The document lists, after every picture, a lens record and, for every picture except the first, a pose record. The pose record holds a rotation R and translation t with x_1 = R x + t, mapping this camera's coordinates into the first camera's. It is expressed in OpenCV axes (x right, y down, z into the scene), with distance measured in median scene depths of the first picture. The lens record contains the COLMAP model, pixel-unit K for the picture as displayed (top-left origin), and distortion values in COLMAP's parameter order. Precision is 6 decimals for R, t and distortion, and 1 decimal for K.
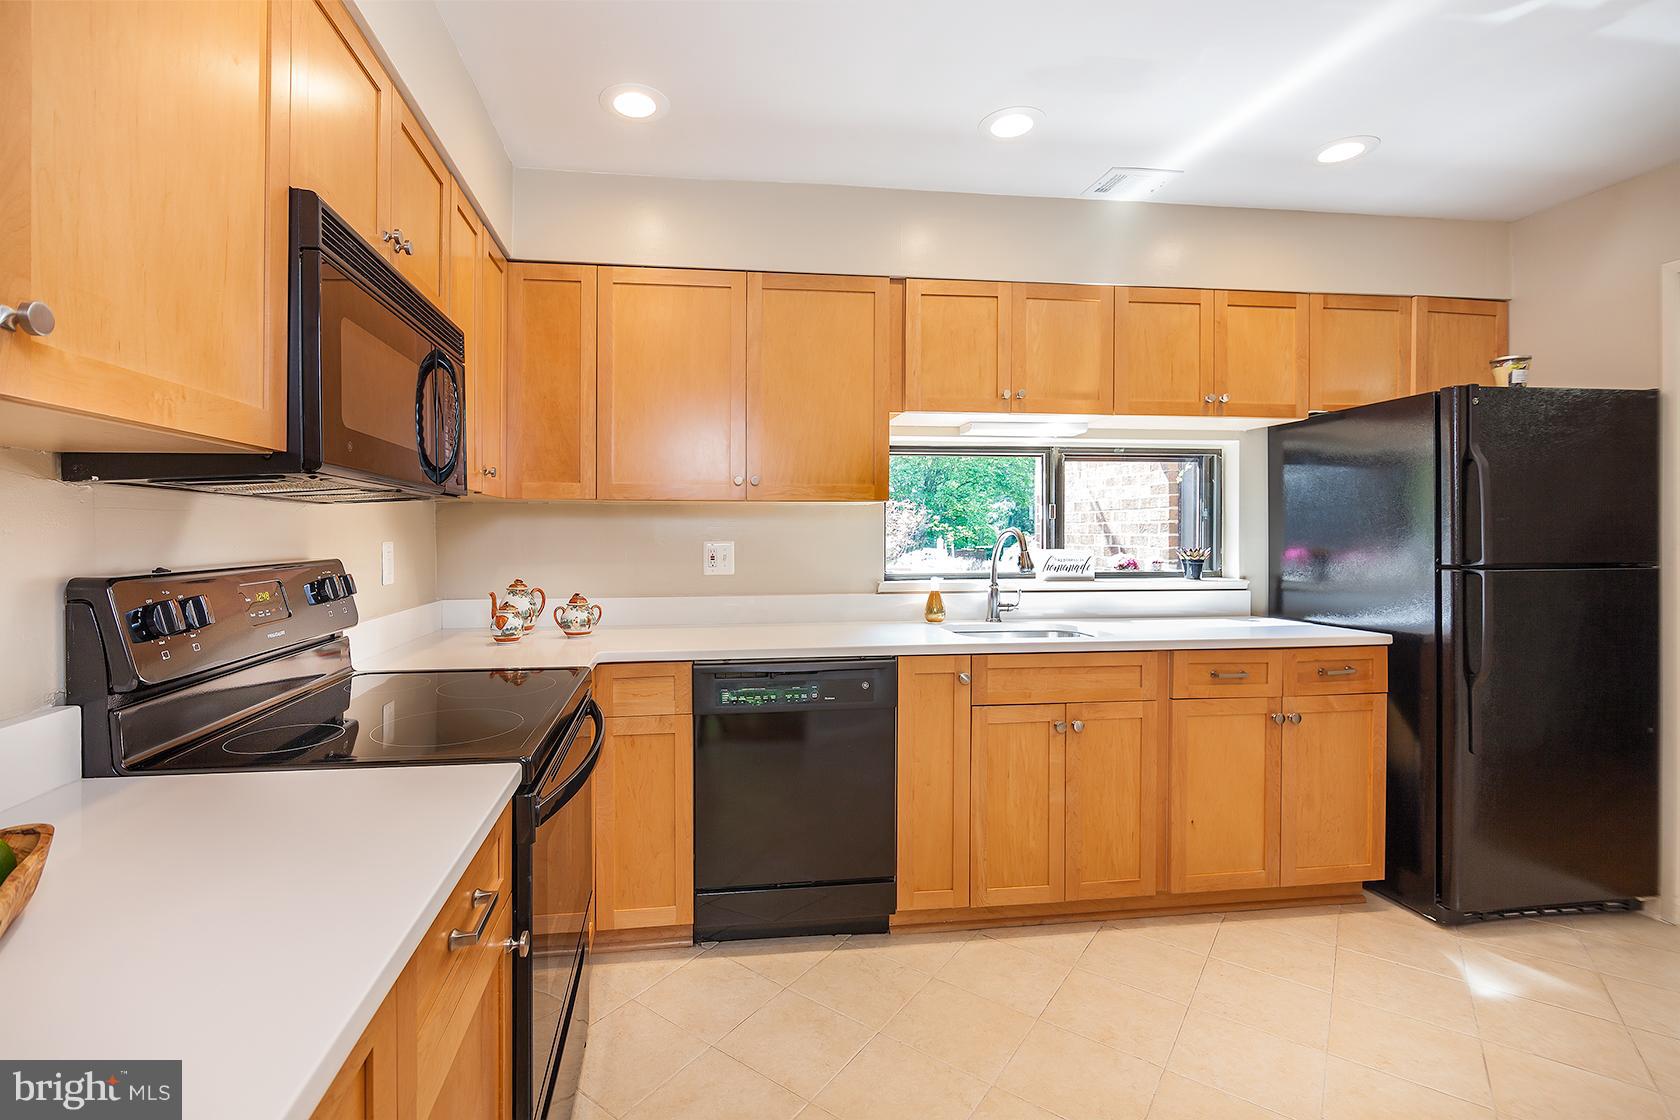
lens RADIAL K [[750.0, 0, 844.4], [0, 750.0, 527.4], [0, 0, 1]] dist [-0.018890, -0.000042]
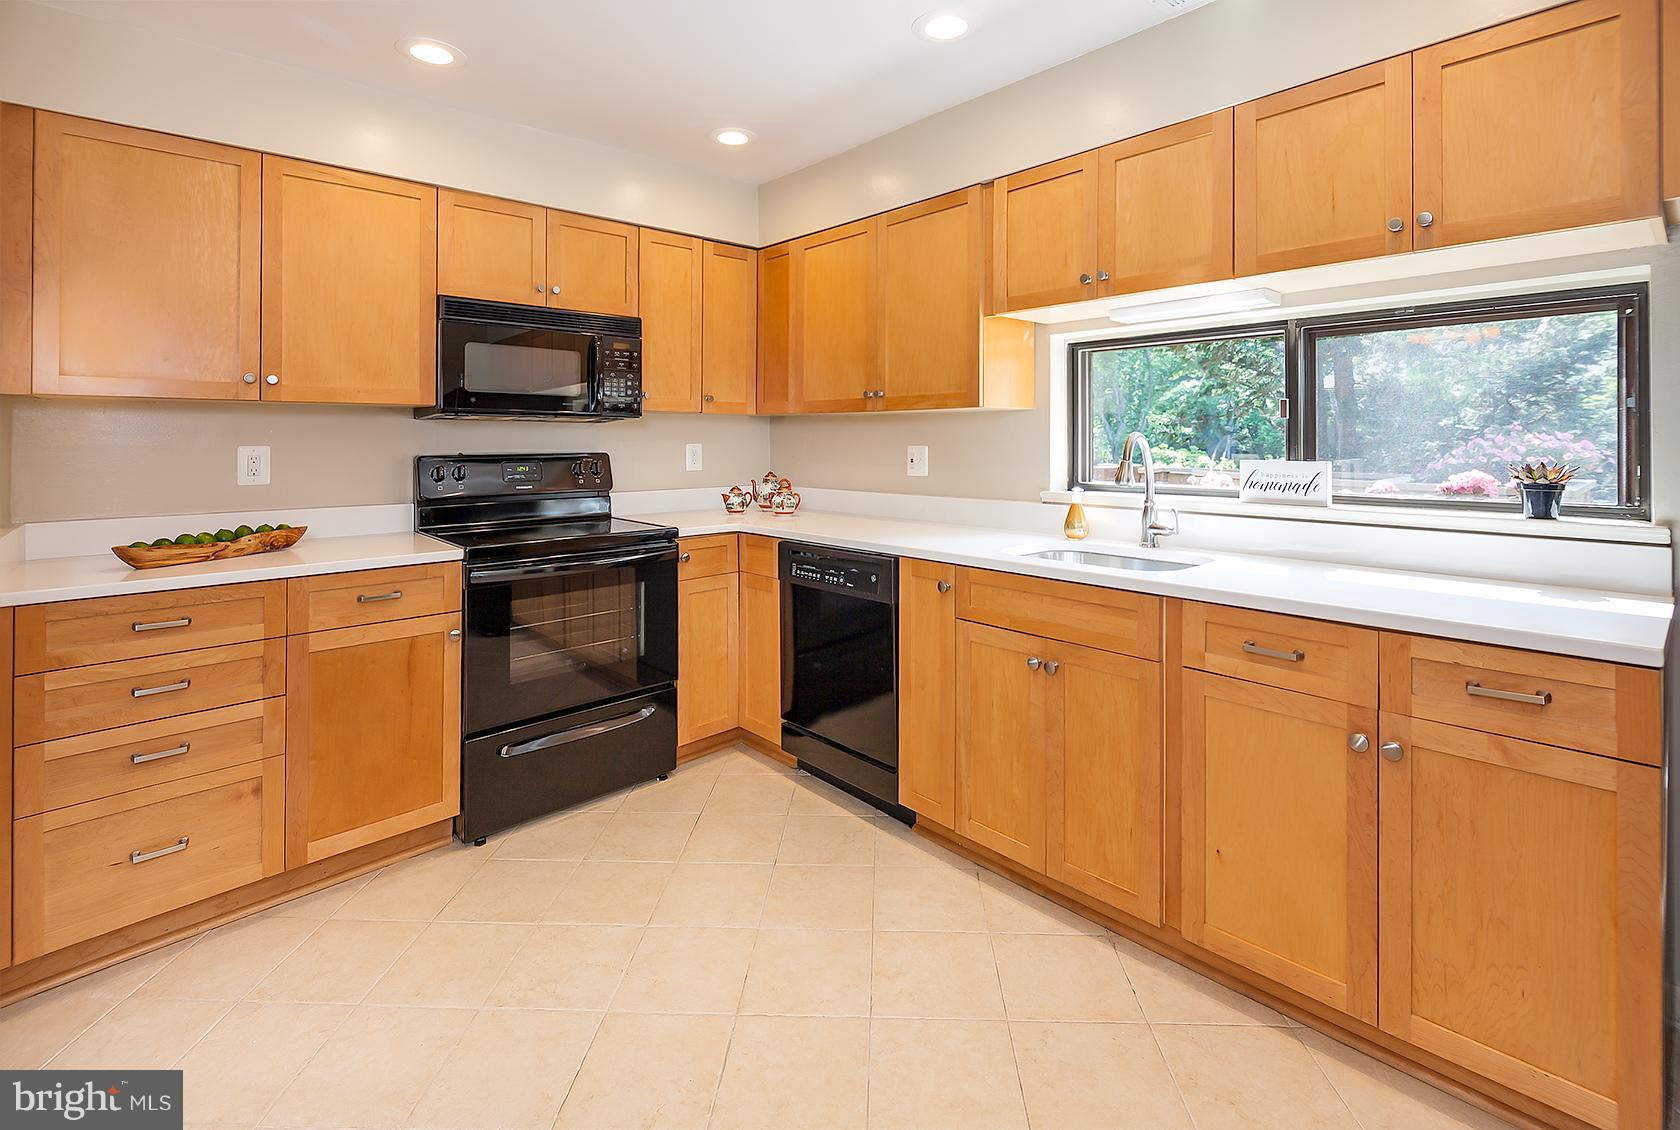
lens RADIAL K [[789.7, 0, 838.2], [0, 789.7, 394.8], [0, 0, 1]] dist [0.001308, -0.008672]
pose [[0.573352, -0.045822, -0.818027, 0.803780], [0.008090, 0.998703, -0.050272, 0.000229], [0.819269, 0.022205, 0.572979, 0.244698]]
